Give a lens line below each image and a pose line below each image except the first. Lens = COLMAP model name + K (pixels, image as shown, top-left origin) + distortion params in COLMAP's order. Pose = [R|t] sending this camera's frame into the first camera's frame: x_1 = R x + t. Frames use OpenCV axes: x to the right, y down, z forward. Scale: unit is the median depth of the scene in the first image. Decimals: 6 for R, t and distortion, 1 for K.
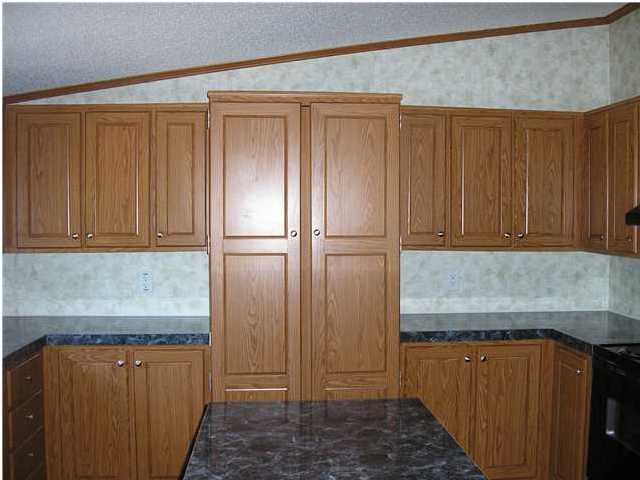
lens RADIAL K [[716.3, 0, 320.0], [0, 716.3, 240.0], [0, 0, 1]] dist [-0.137719, 0.003355]
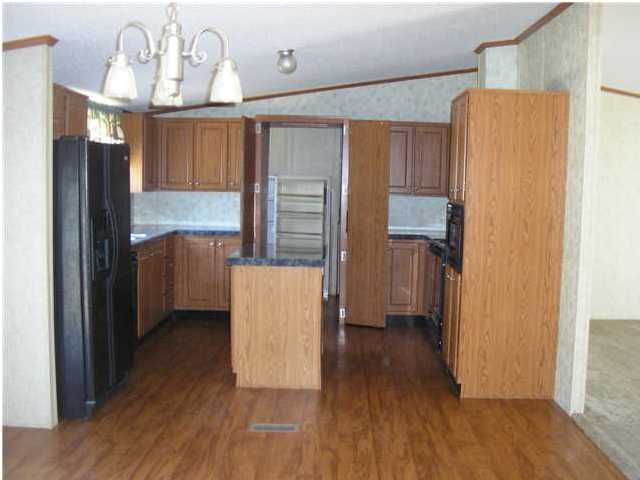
lens RADIAL K [[716.3, 0, 320.0], [0, 716.3, 240.0], [0, 0, 1]] dist [-0.137719, 0.003355]
pose [[0.994655, 0.027340, -0.099574, 0.217246], [-0.022332, 0.998446, 0.051063, 0.040866], [0.100815, -0.048566, 0.993719, -0.941467]]
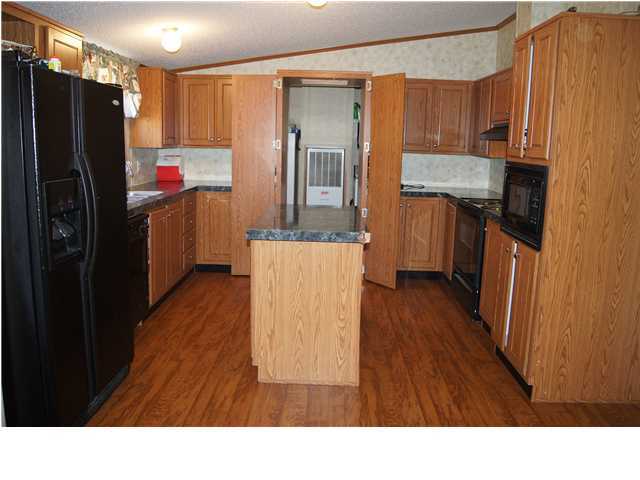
lens RADIAL K [[501.7, 0, 308.9], [0, 501.7, 214.1], [0, 0, 1]] dist [-0.073667, 0.002634]
pose [[0.992970, 0.039562, -0.111562, 0.098630], [-0.027150, 0.993488, 0.110659, 0.038234], [0.115213, -0.106852, 0.987577, -0.403282]]
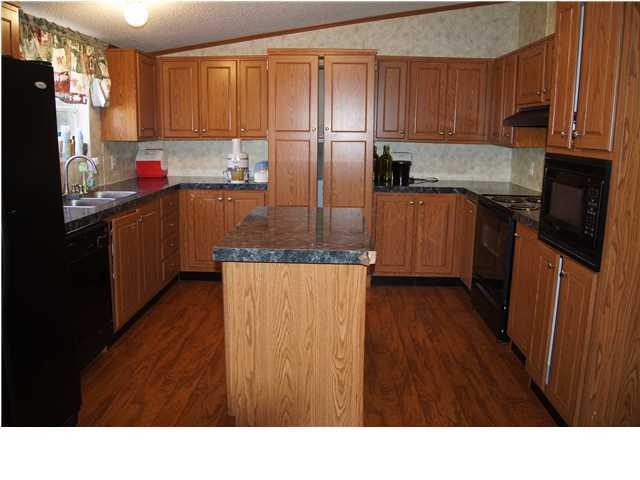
lens RADIAL K [[501.7, 0, 308.9], [0, 501.7, 214.1], [0, 0, 1]] dist [-0.073667, 0.002634]
pose [[0.991634, 0.030132, -0.125515, 0.101777], [-0.013396, 0.991145, 0.132106, 0.031617], [0.128384, -0.129319, 0.983257, -0.238149]]
